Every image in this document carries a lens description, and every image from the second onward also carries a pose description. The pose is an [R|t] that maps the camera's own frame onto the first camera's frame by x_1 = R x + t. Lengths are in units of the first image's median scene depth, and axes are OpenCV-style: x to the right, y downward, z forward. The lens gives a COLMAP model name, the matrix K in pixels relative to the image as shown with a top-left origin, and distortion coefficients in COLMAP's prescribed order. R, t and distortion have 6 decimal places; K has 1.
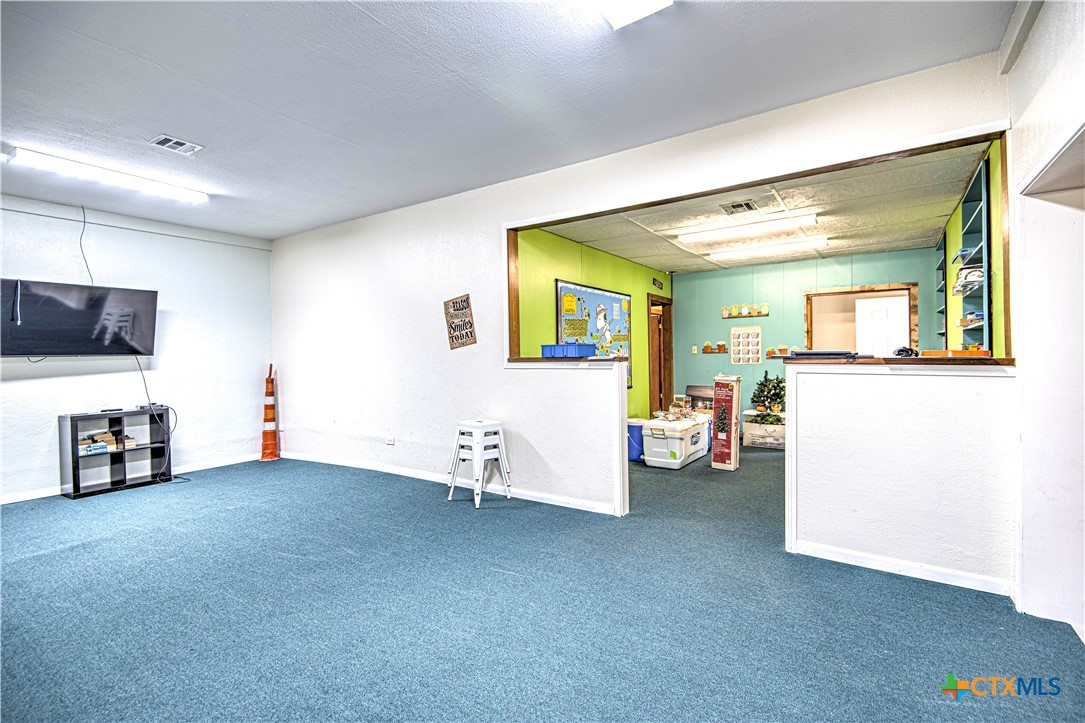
lens RADIAL K [[485.9, 0, 538.7], [0, 485.9, 358.5], [0, 0, 1]] dist [0.004069, -0.001161]
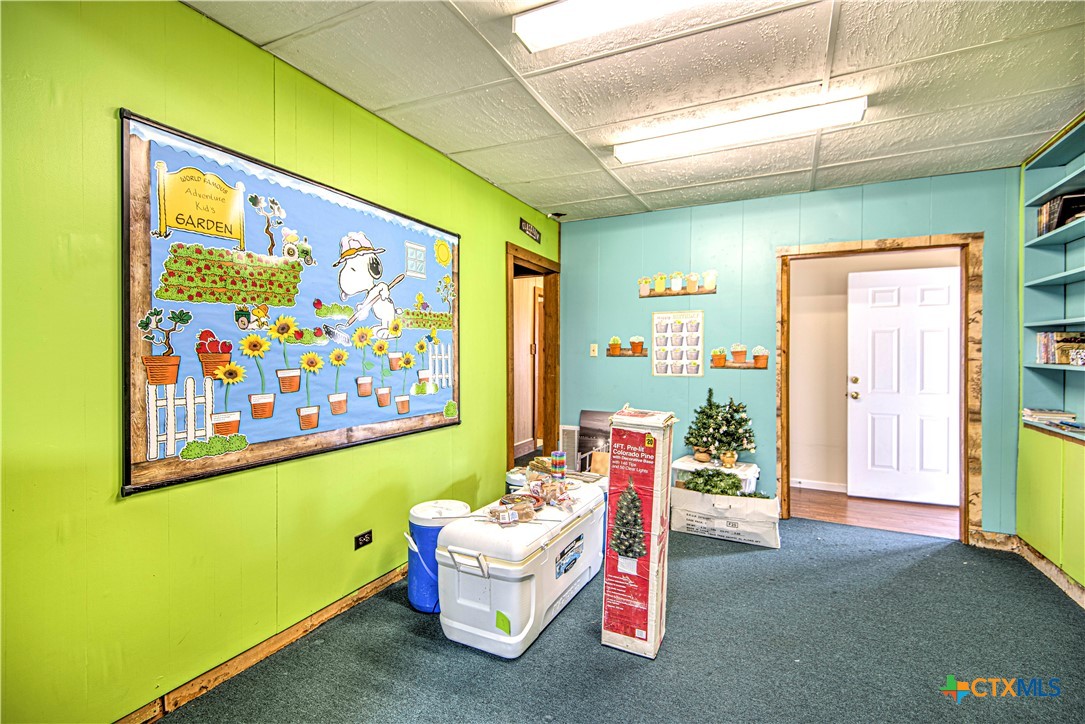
lens RADIAL K [[485.9, 0, 547.4], [0, 485.9, 356.1], [0, 0, 1]] dist [0.004069, -0.001161]
pose [[0.986735, 0.018753, 0.161251, 0.194705], [-0.017827, 0.999815, -0.007188, -0.006125], [-0.161356, 0.004218, 0.986887, 0.490154]]
